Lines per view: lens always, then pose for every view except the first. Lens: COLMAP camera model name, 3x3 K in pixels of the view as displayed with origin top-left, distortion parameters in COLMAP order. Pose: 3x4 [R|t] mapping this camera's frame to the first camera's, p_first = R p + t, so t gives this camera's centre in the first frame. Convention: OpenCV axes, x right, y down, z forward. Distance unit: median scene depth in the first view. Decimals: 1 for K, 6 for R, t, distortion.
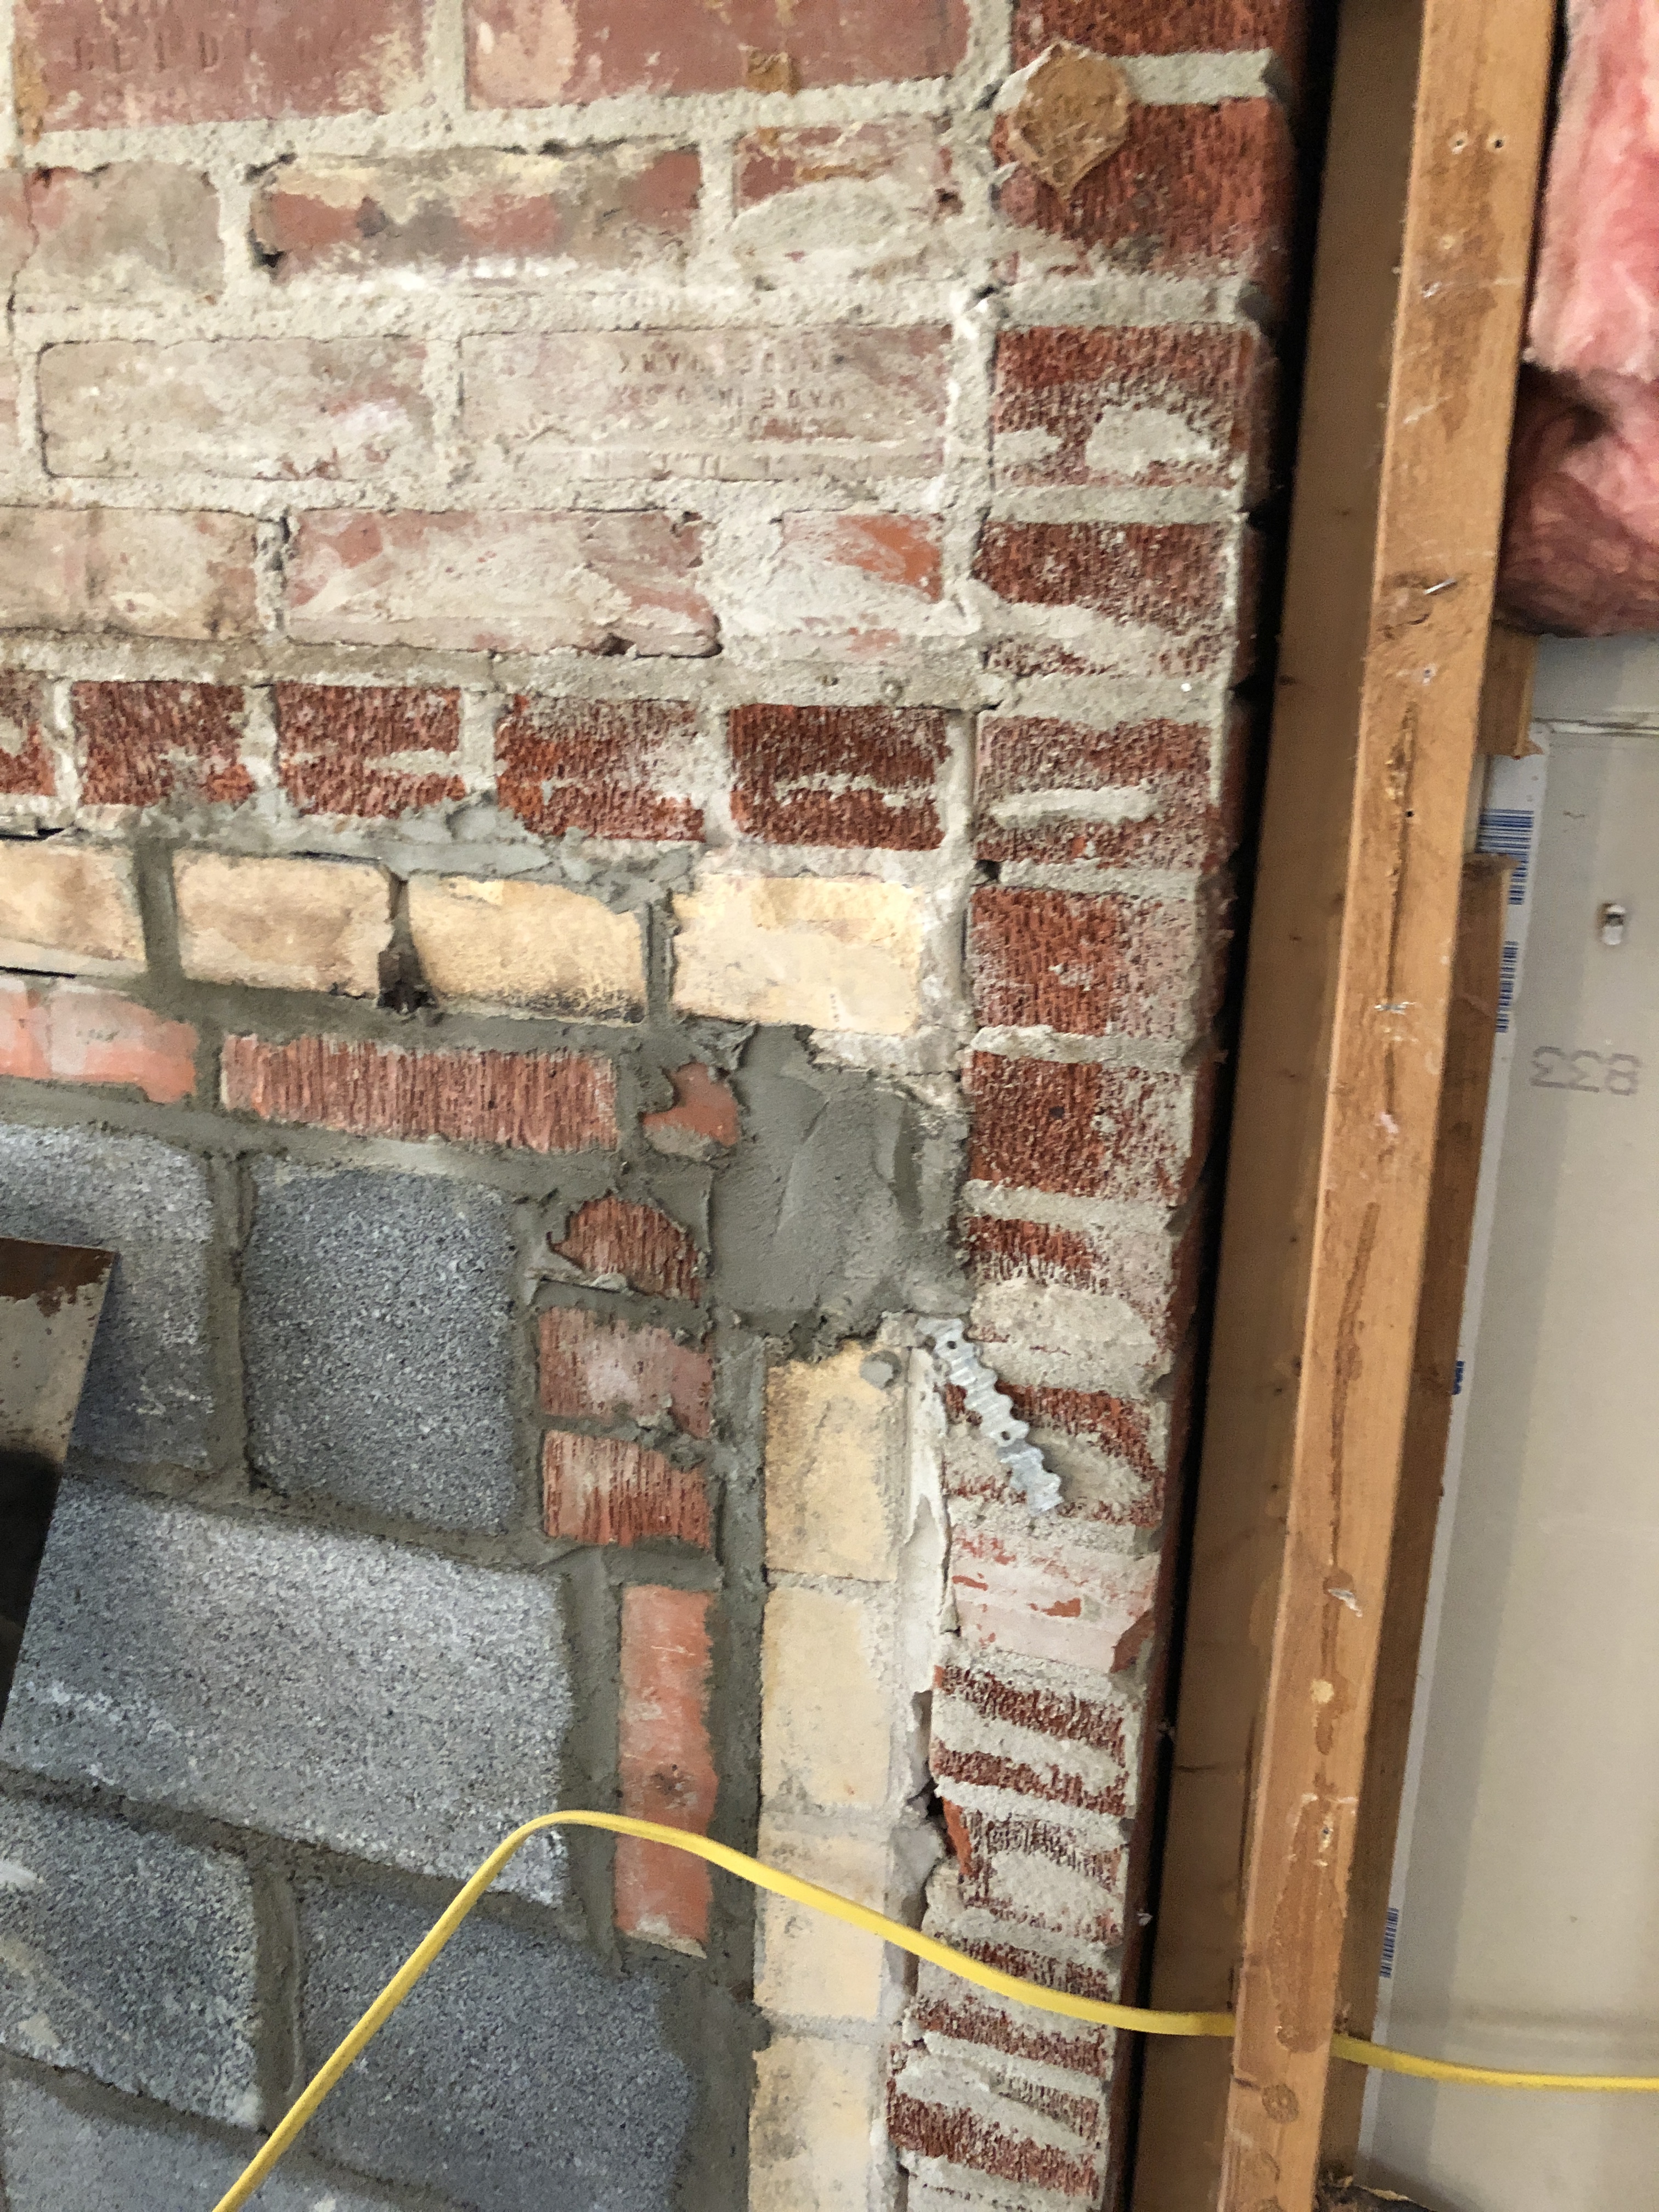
lens RADIAL K [[1815.7, 0, 829.5], [0, 1815.7, 1106.0], [0, 0, 1]] dist [0.004604, -0.004726]
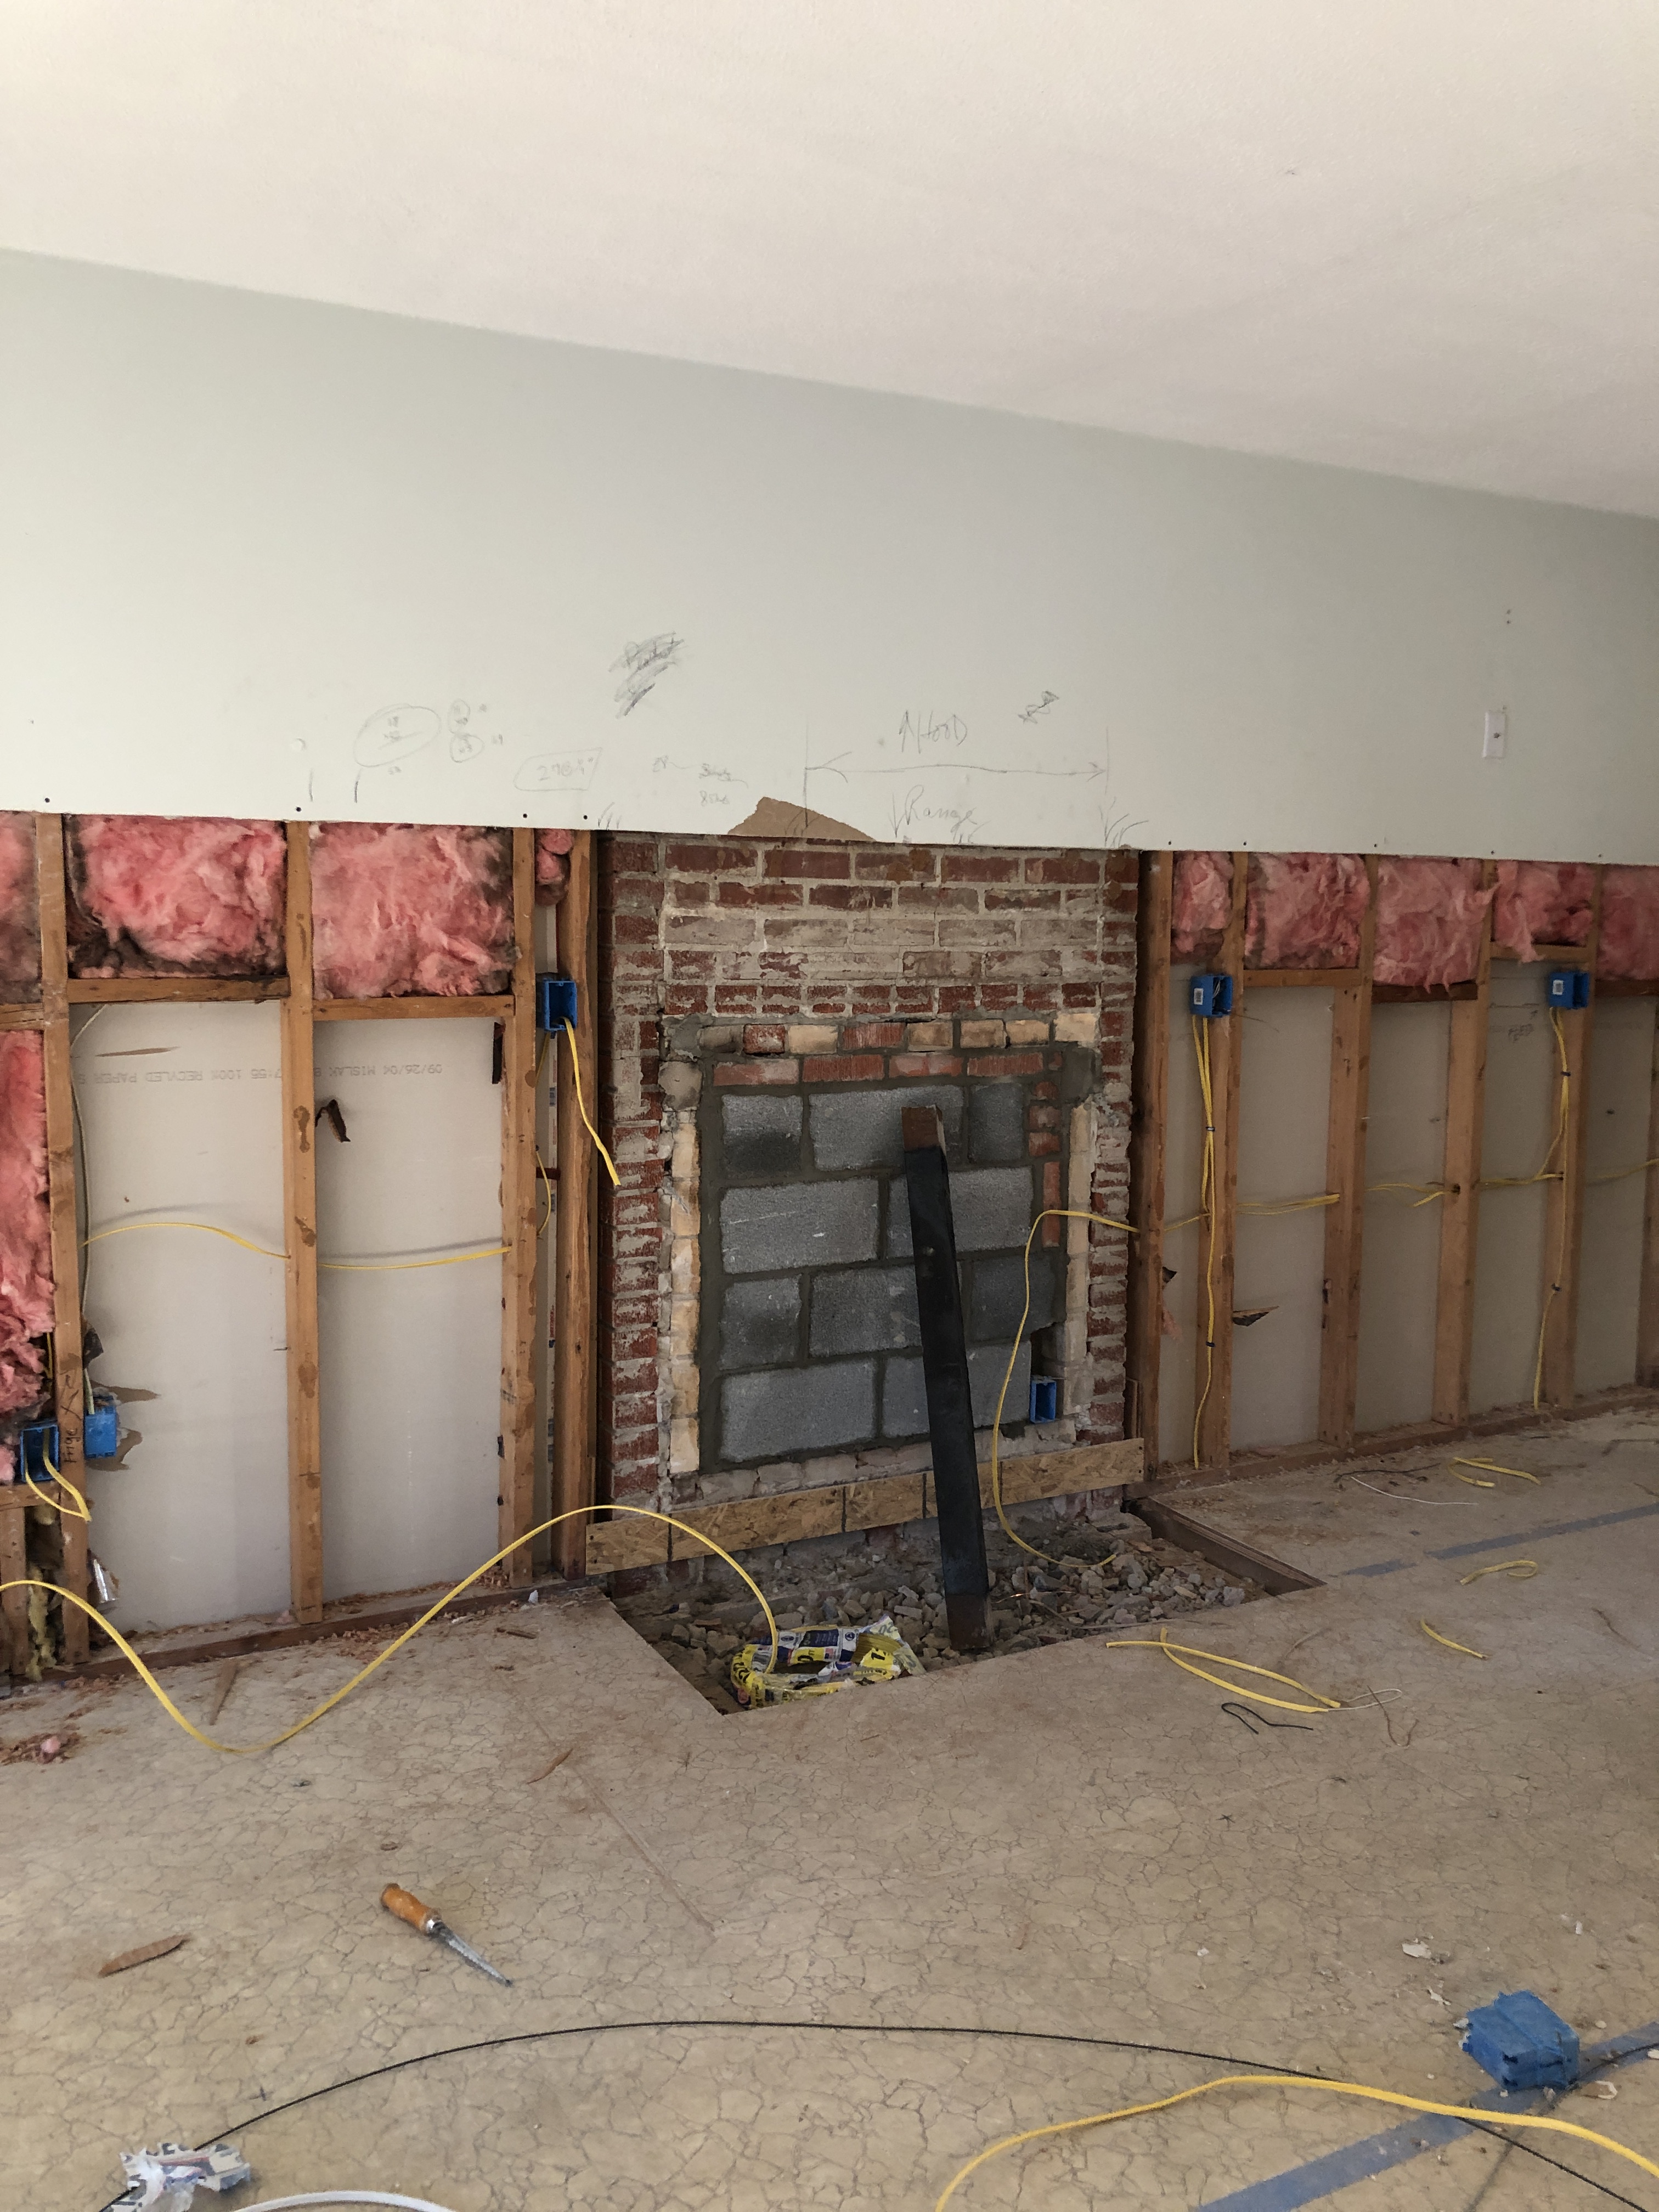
lens RADIAL K [[1815.7, 0, 829.5], [0, 1815.7, 1106.0], [0, 0, 1]] dist [0.004604, -0.004726]
pose [[0.700186, -0.106031, 0.706043, -4.330650], [0.191638, 0.980532, -0.042795, 0.233924], [-0.687760, 0.165269, 0.706875, -2.268288]]
